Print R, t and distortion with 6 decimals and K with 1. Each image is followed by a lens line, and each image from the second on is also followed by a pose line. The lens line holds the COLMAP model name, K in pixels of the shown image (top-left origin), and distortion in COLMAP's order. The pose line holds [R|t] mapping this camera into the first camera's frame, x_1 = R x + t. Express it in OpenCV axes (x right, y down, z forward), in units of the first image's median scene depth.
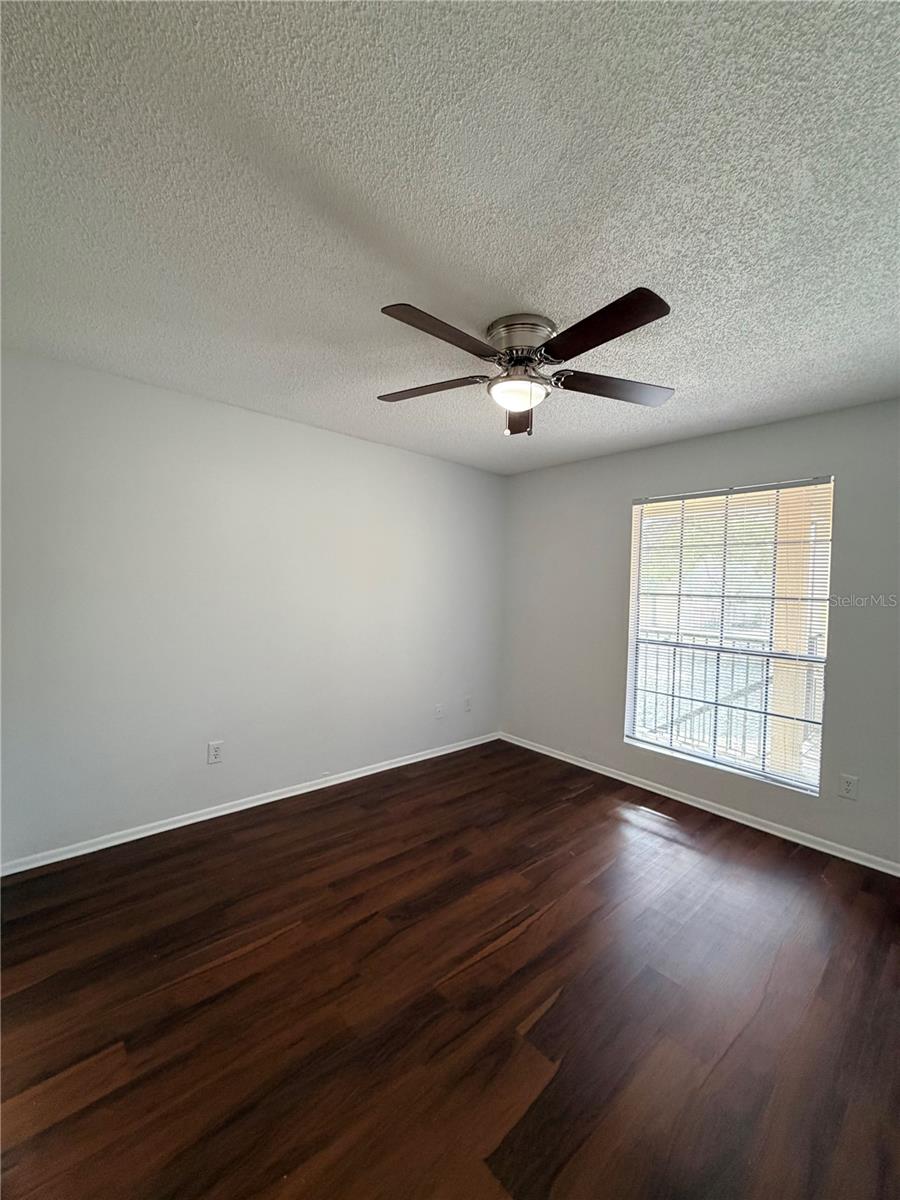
lens RADIAL K [[482.9, 0, 450.0], [0, 482.9, 600.0], [0, 0, 1]] dist [-0.000678, 0.000262]
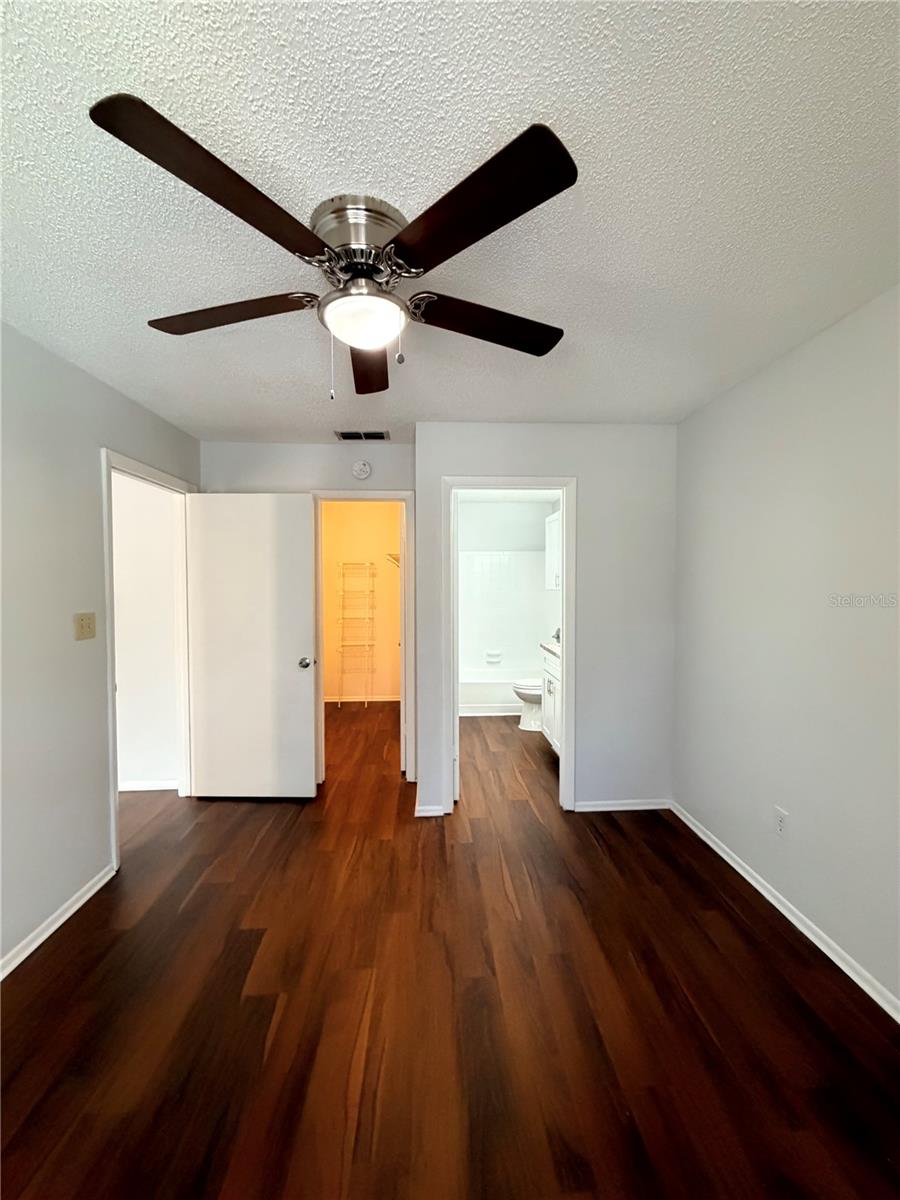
lens RADIAL K [[482.9, 0, 450.0], [0, 482.9, 600.0], [0, 0, 1]] dist [-0.000678, 0.000262]
pose [[-0.625028, -0.005324, -0.780584, 0.617126], [-0.040859, 0.998829, 0.025904, -0.040936], [0.779532, 0.048085, -0.624514, 1.549372]]
